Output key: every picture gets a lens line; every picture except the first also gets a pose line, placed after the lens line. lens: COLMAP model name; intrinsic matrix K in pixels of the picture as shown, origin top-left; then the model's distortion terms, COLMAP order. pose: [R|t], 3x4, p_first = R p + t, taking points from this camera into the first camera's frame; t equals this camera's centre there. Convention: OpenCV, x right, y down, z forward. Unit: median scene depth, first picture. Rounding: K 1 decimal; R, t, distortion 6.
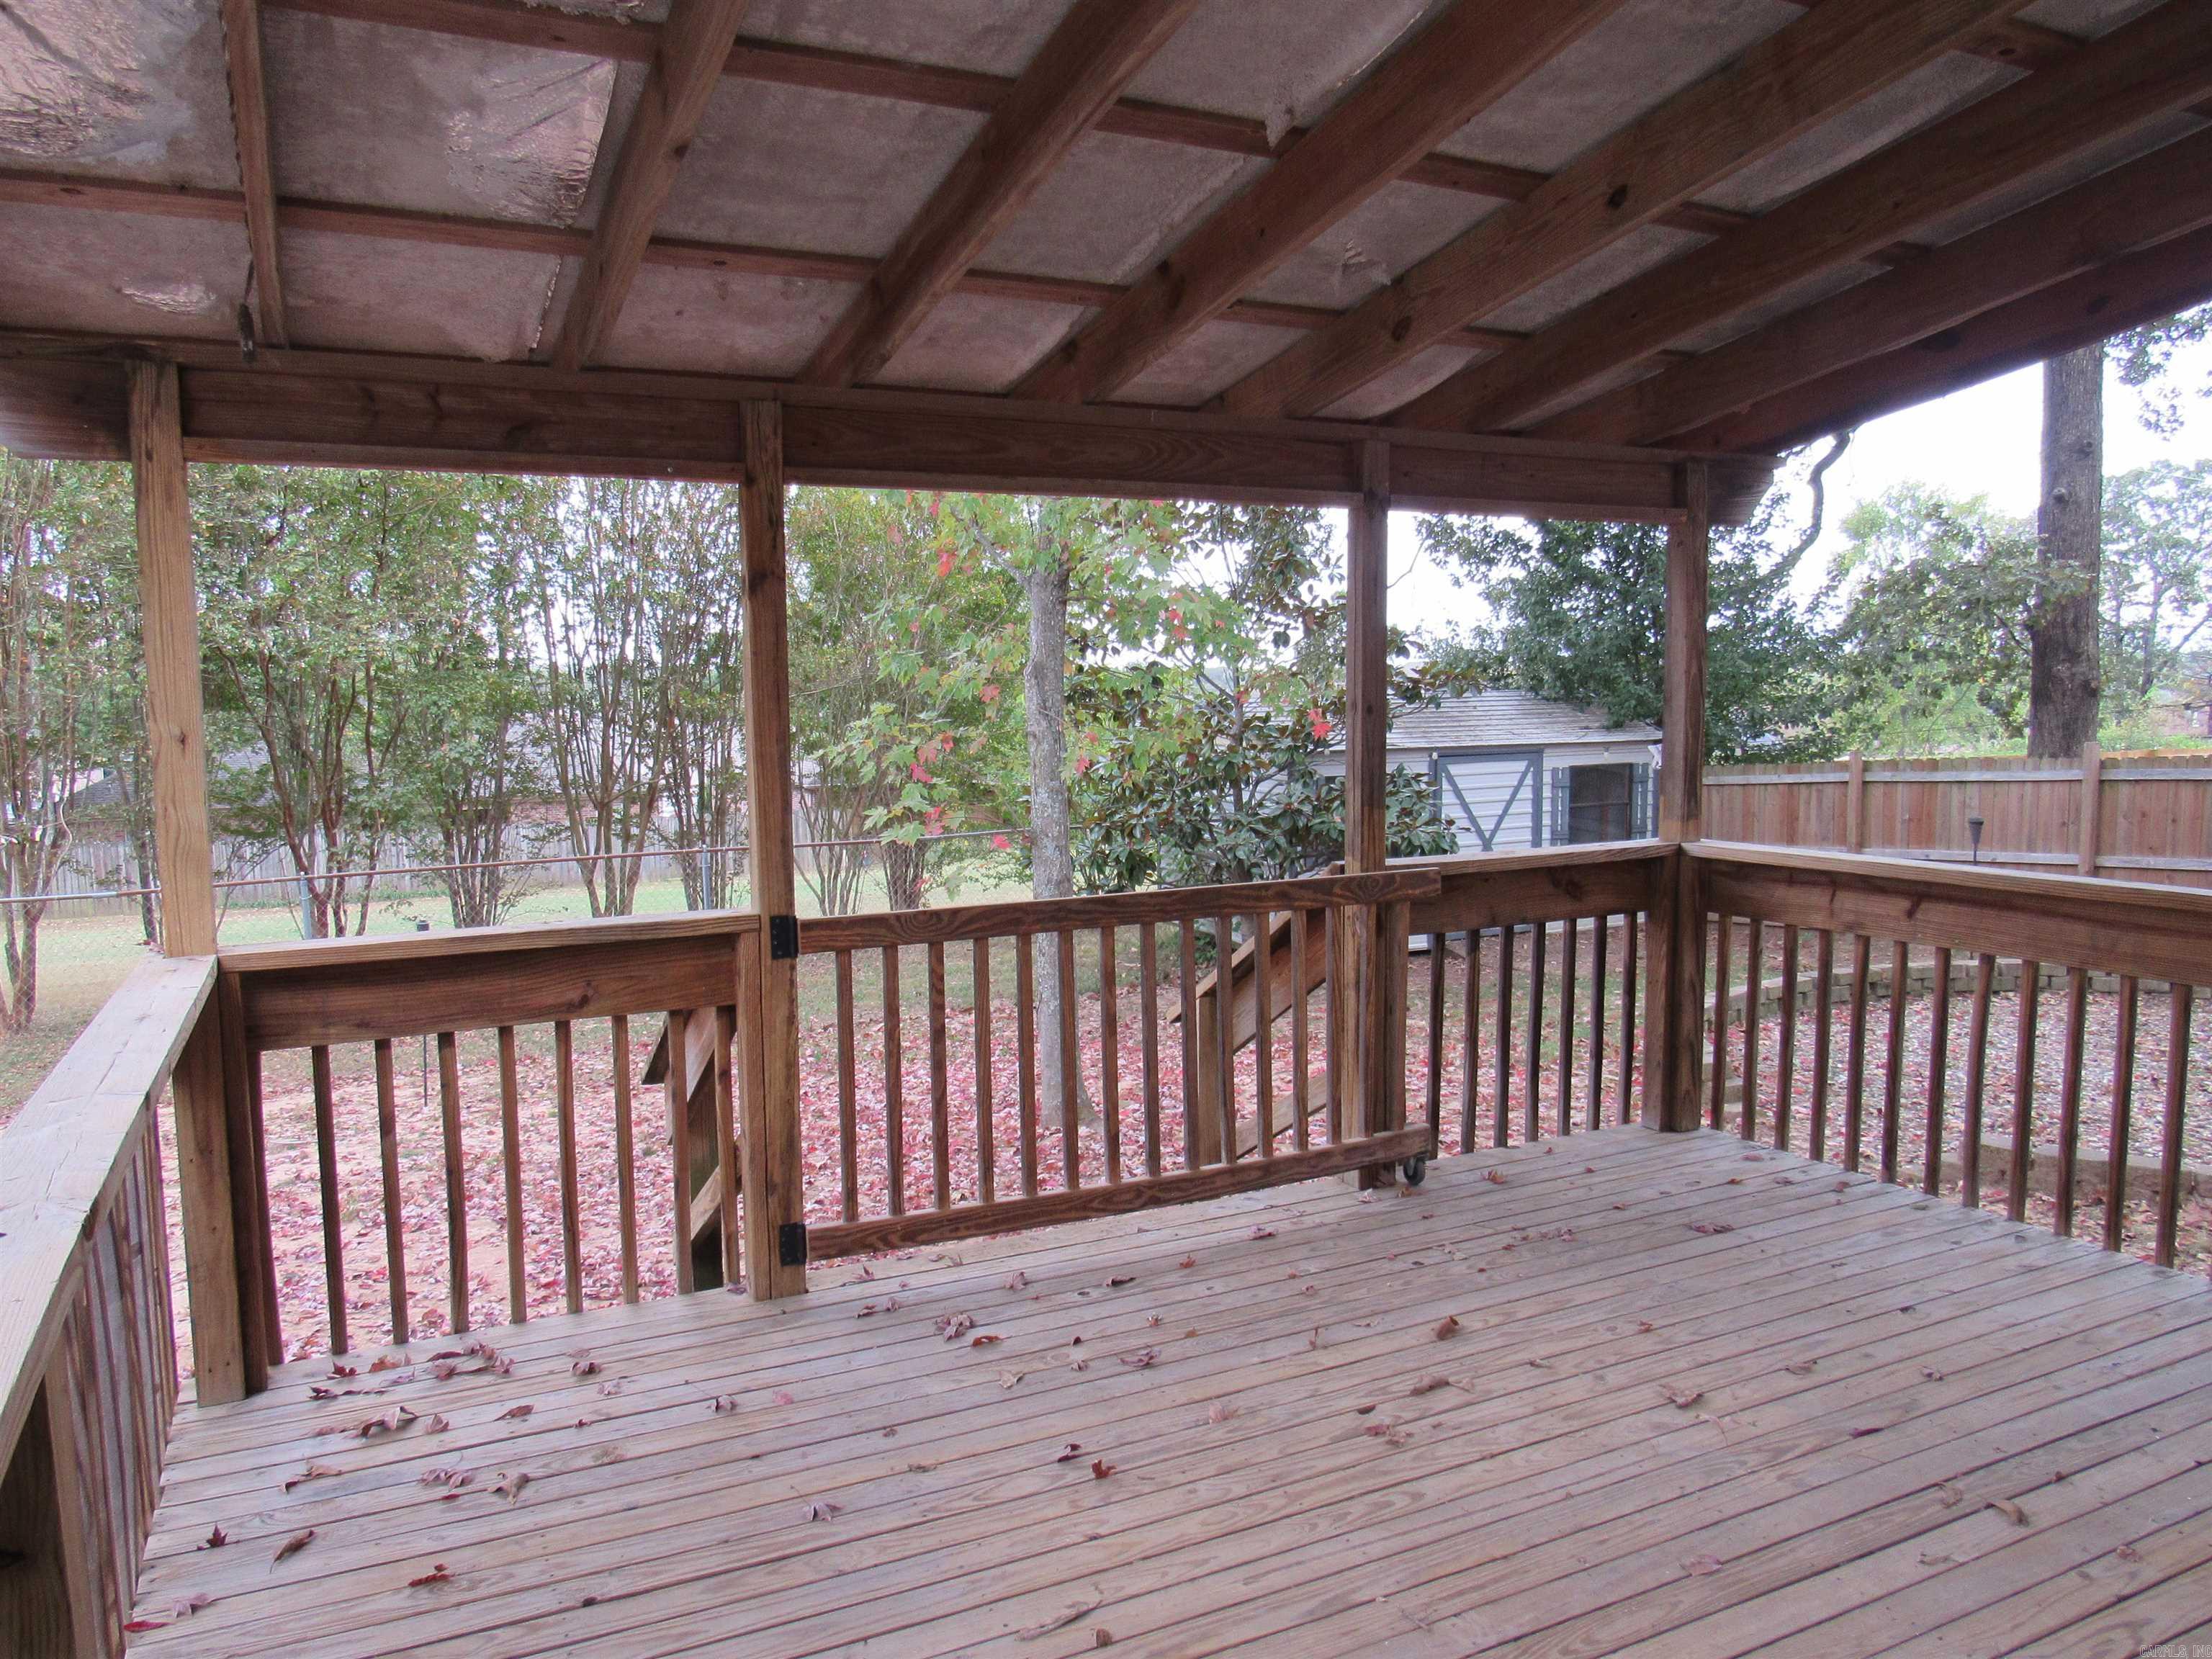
lens RADIAL K [[1569.6, 0, 1094.1], [0, 1569.6, 832.4], [0, 0, 1]] dist [-0.010286, -0.014968]
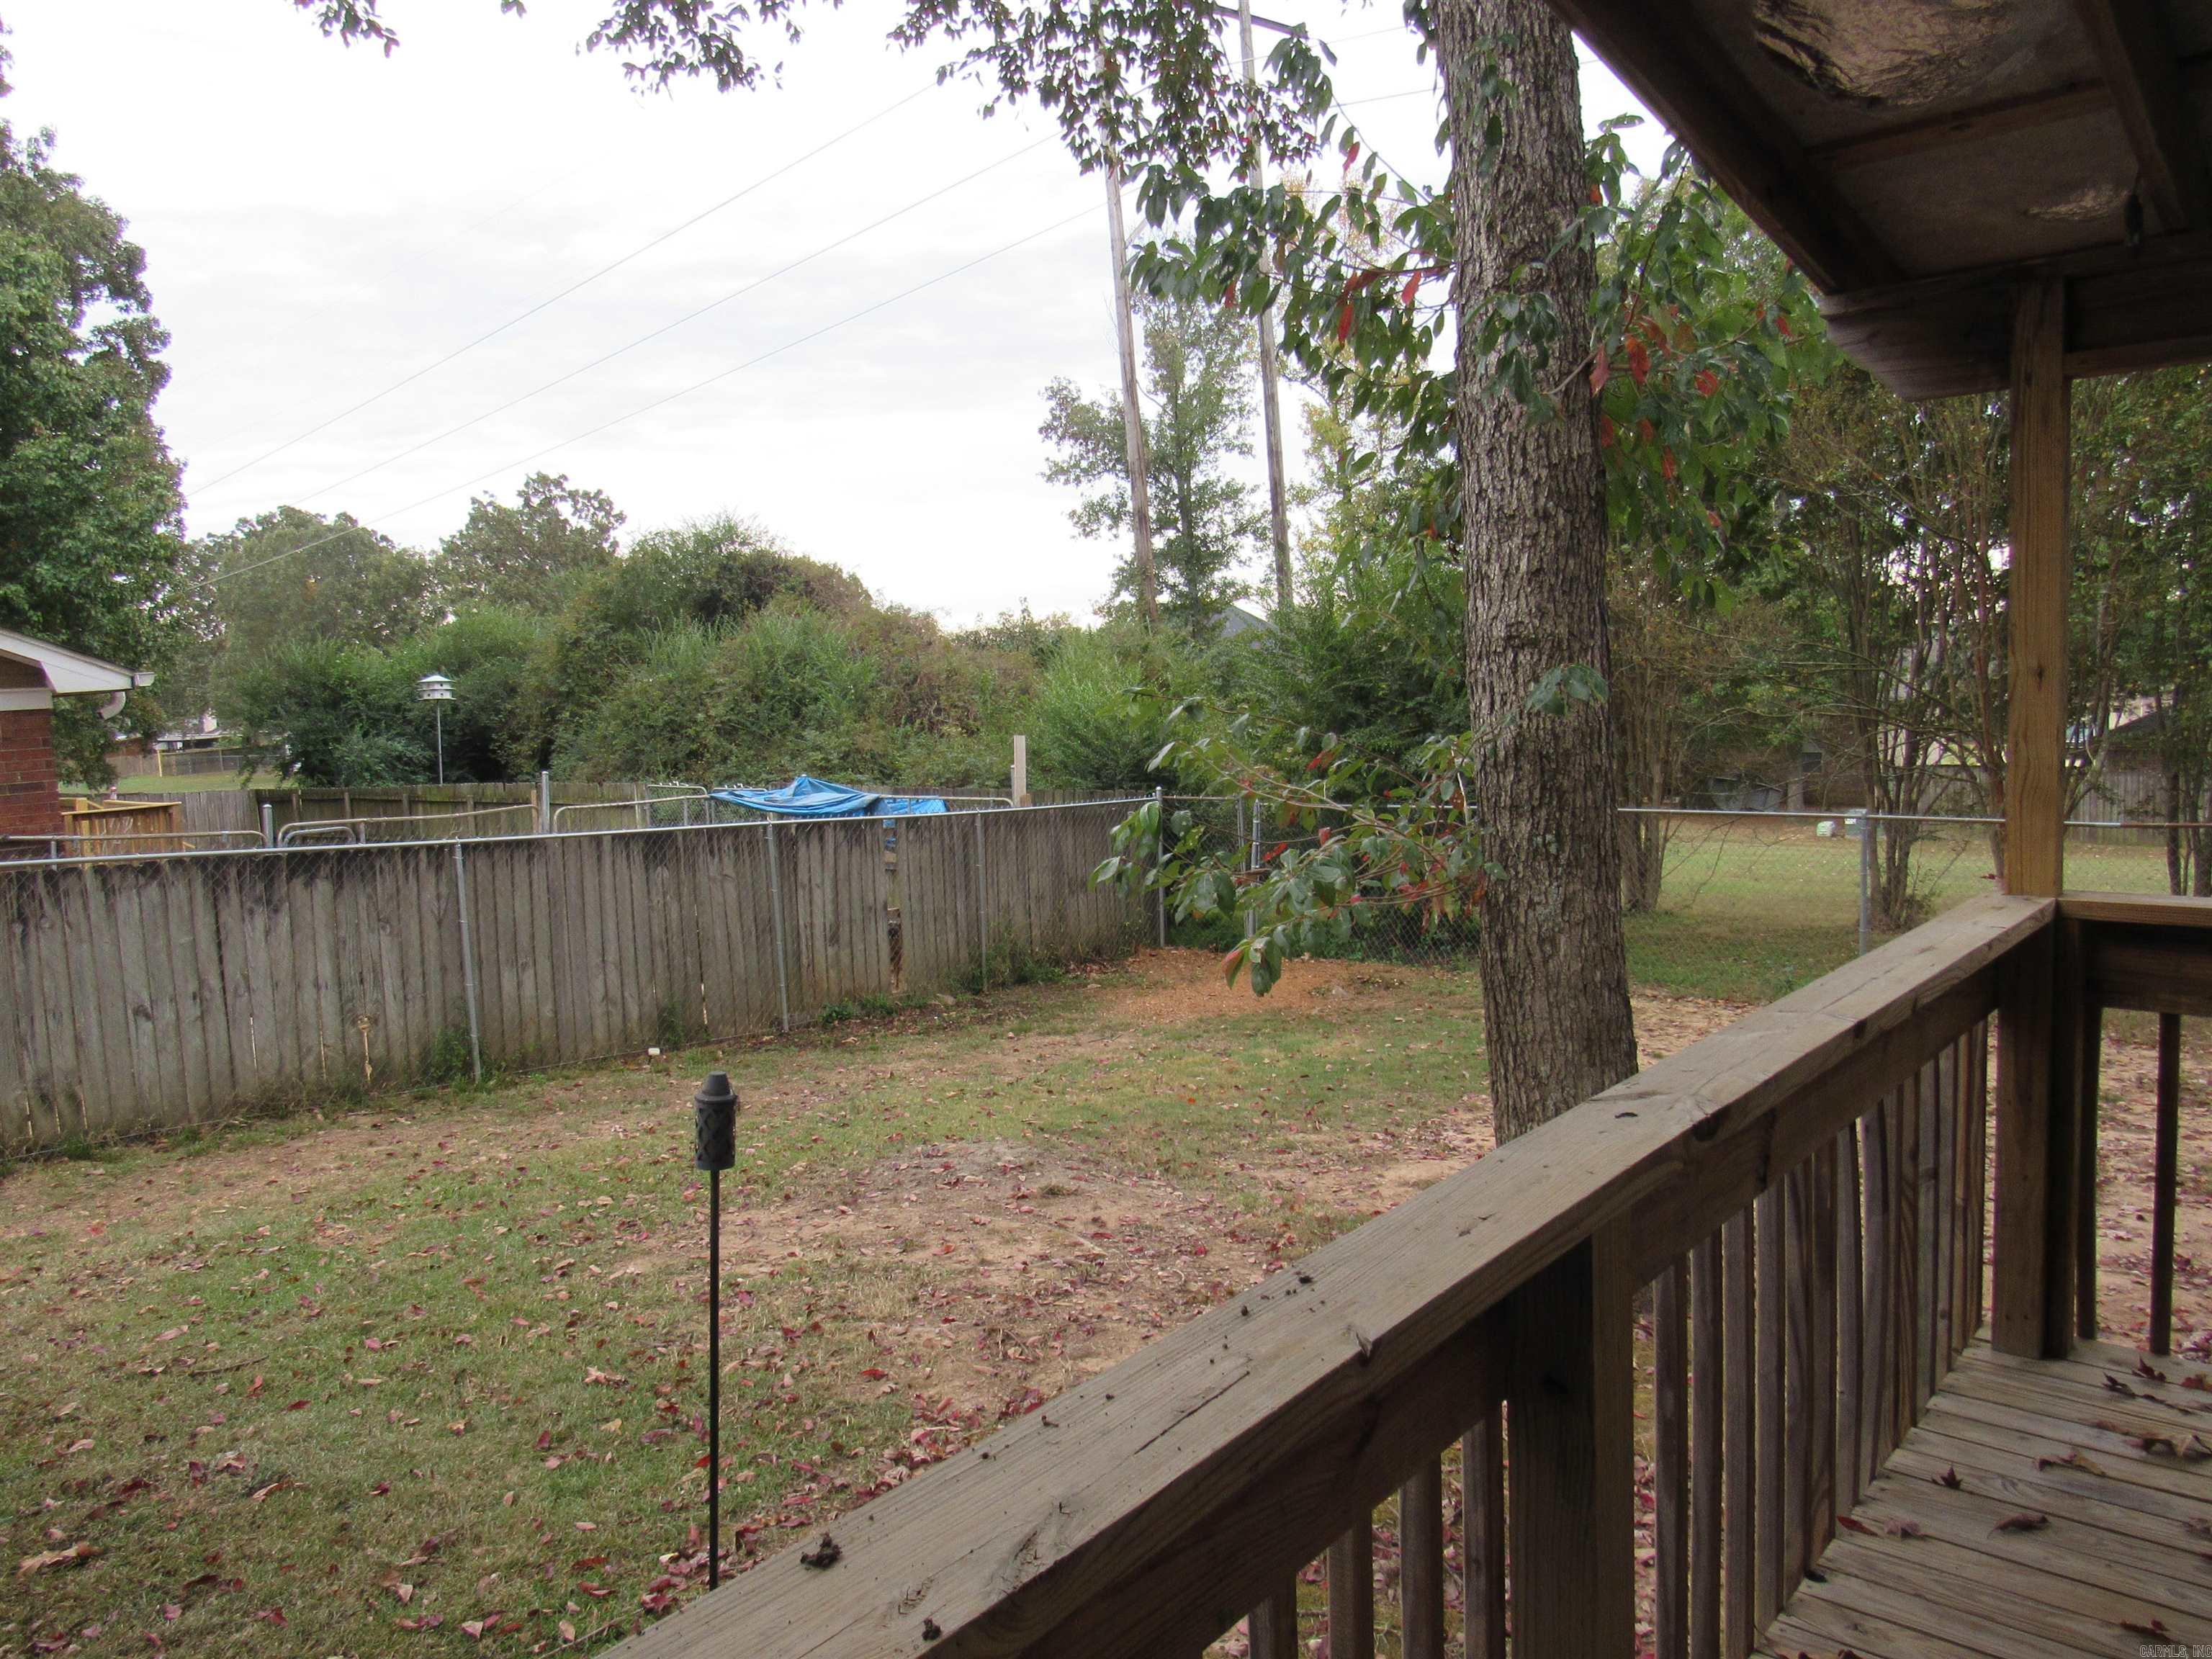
lens RADIAL K [[1569.6, 0, 1094.1], [0, 1569.6, 832.4], [0, 0, 1]] dist [-0.010286, -0.014968]
pose [[0.386320, 0.091717, -0.917794, 0.086697], [-0.049523, 0.995671, 0.078654, -0.007888], [0.921034, 0.015066, 0.389190, 0.088411]]
